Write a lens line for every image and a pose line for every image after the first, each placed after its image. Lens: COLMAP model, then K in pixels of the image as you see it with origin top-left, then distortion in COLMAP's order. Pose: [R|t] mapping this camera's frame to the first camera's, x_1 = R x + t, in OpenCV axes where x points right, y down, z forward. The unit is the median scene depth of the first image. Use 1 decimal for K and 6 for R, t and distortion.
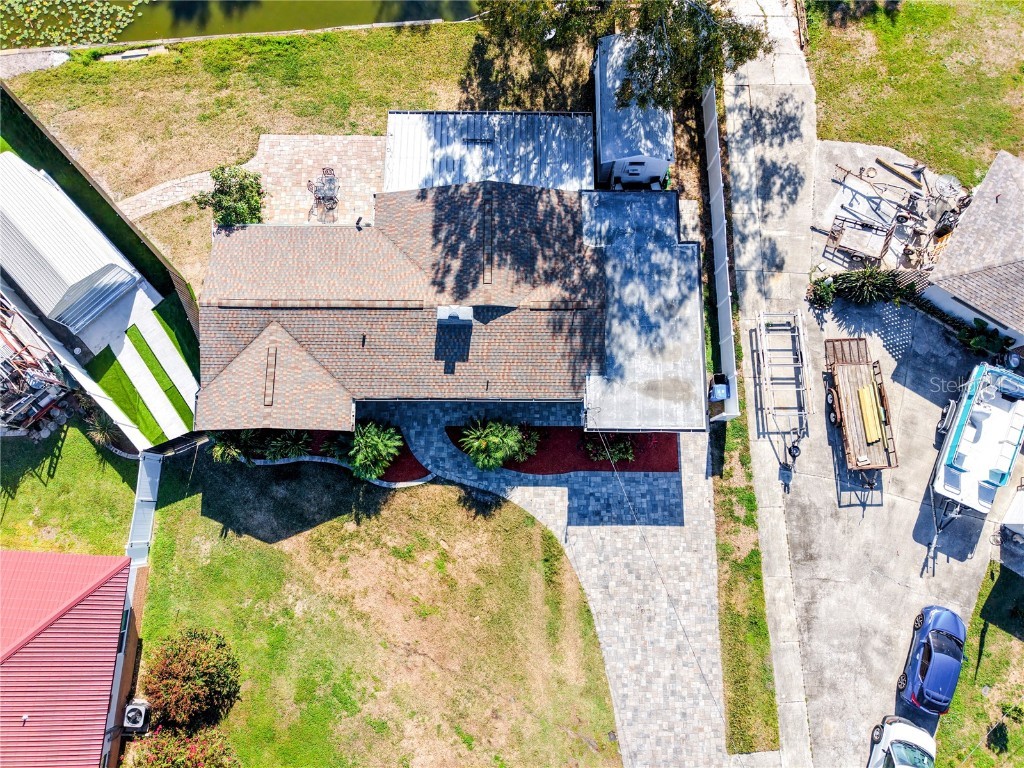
lens RADIAL K [[683.2, 0, 519.1], [0, 683.2, 385.3], [0, 0, 1]] dist [0.015941, -0.006193]
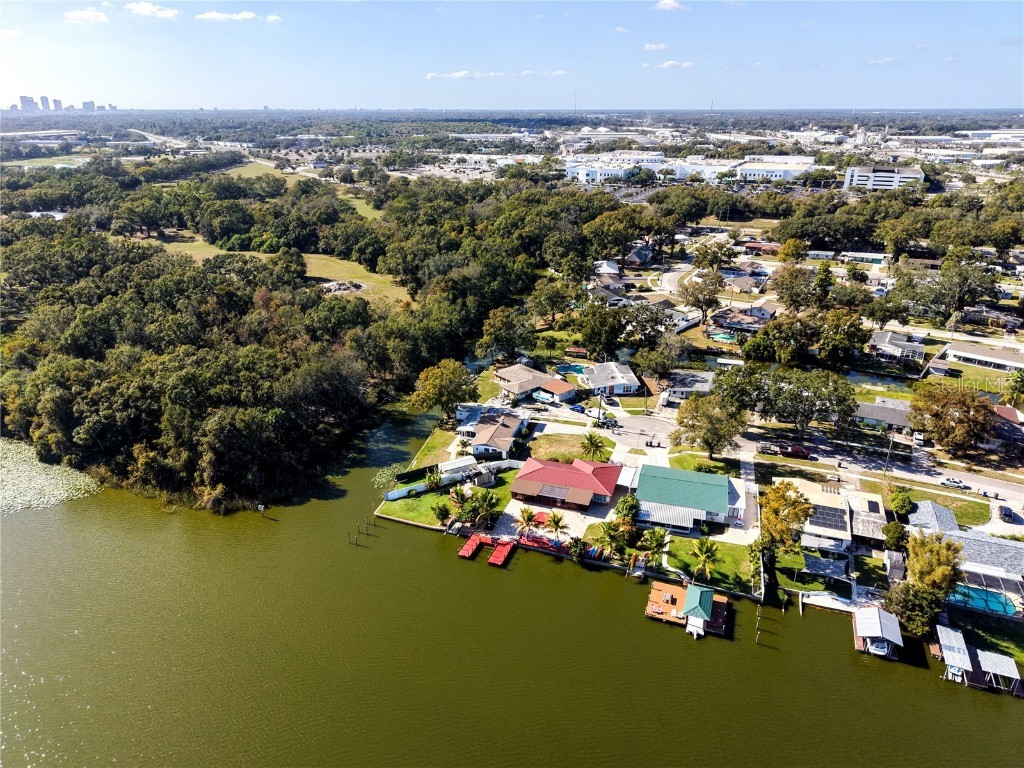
lens RADIAL K [[683.2, 0, 514.7], [0, 683.2, 381.3], [0, 0, 1]] dist [0.015941, -0.006193]
pose [[0.271420, -0.369065, 0.888888, -4.590774], [0.943972, 0.282237, -0.171055, 0.799264], [-0.187746, 0.885513, 0.424992, -1.595963]]
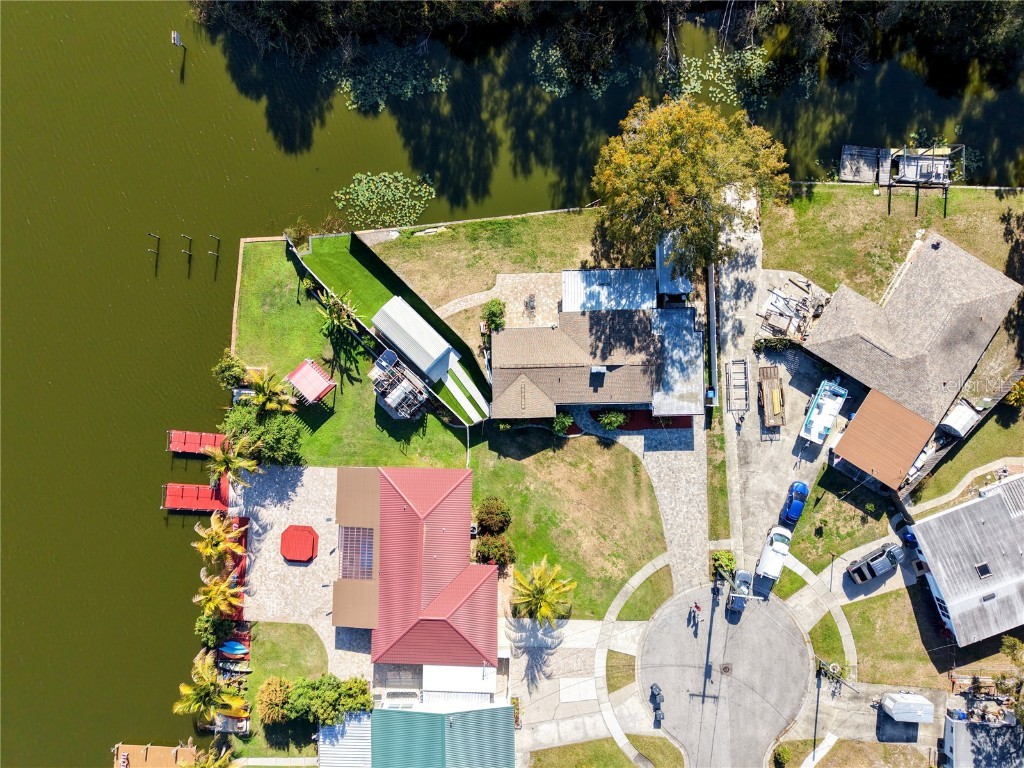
lens RADIAL K [[683.2, 0, 513.7], [0, 683.2, 384.2], [0, 0, 1]] dist [0.015941, -0.006193]
pose [[0.999496, -0.021459, -0.023414, -0.312709], [0.025532, 0.981355, 0.190499, -0.479036], [0.018890, -0.191000, 0.981408, -1.262531]]
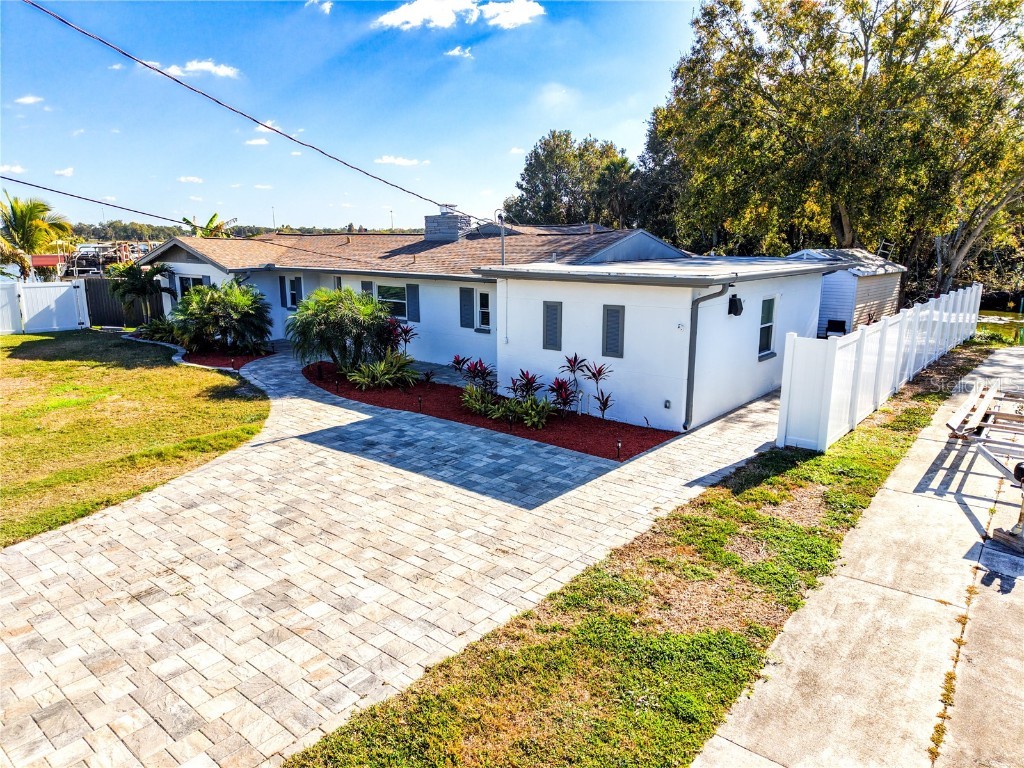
lens RADIAL K [[683.2, 0, 513.5], [0, 683.2, 383.5], [0, 0, 1]] dist [0.015941, -0.006193]
pose [[0.770591, 0.130250, -0.623879, 0.404221], [-0.624845, 0.347208, -0.699296, 0.389245], [0.125532, 0.928699, 0.348942, 0.849605]]
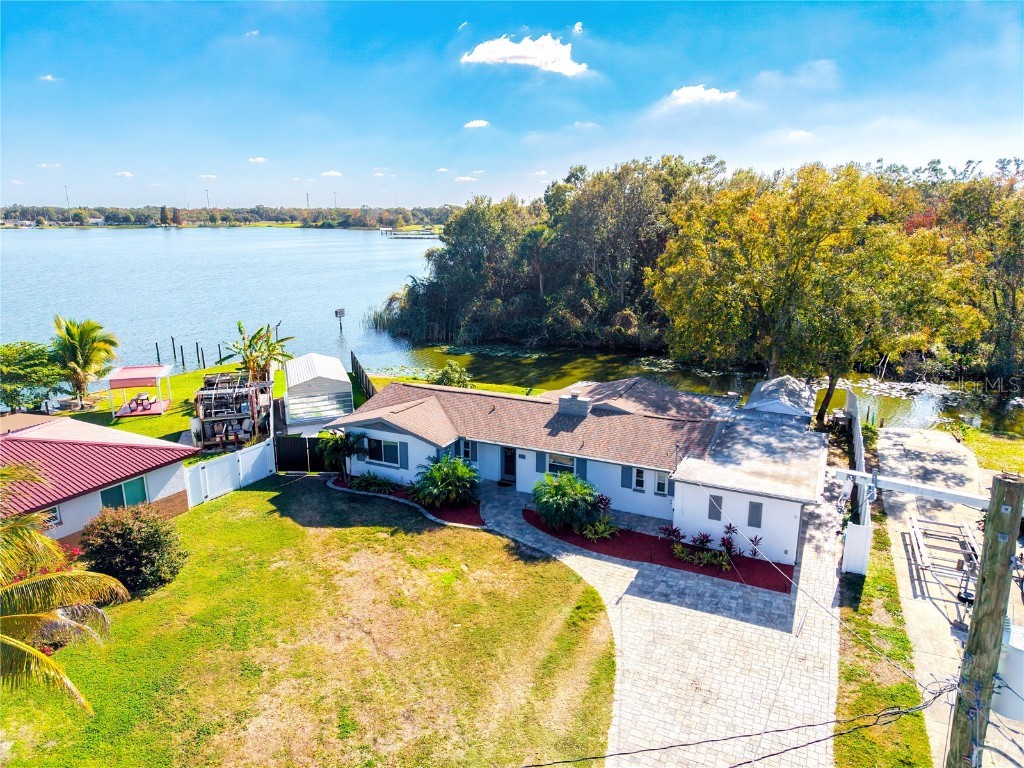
lens RADIAL K [[683.2, 0, 515.9], [0, 683.2, 388.9], [0, 0, 1]] dist [0.015941, -0.006193]
pose [[0.904186, 0.105199, -0.413981, 0.252288], [-0.418926, 0.407539, -0.811426, 0.767496], [0.083353, 0.907108, 0.412562, 0.478871]]
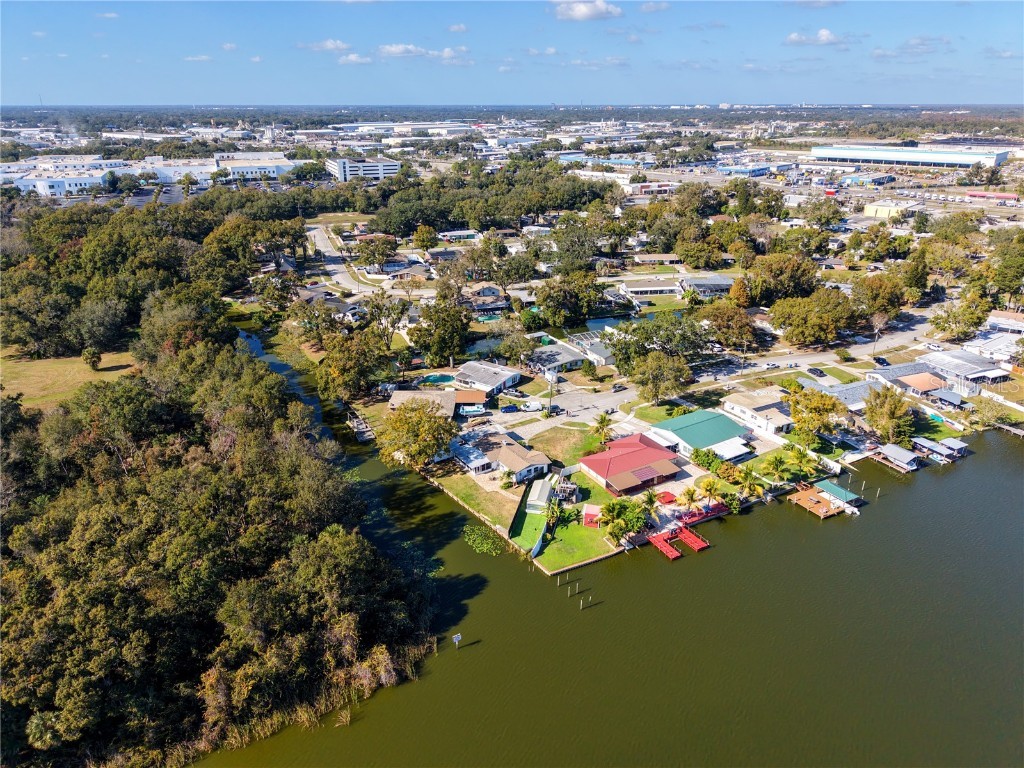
lens RADIAL K [[683.2, 0, 511.1], [0, 683.2, 387.9], [0, 0, 1]] dist [0.015941, -0.006193]
pose [[-0.545341, -0.332898, 0.769274, -3.707994], [0.820173, -0.022532, 0.571672, -2.822164], [-0.172975, 0.942694, 0.285321, -0.829530]]
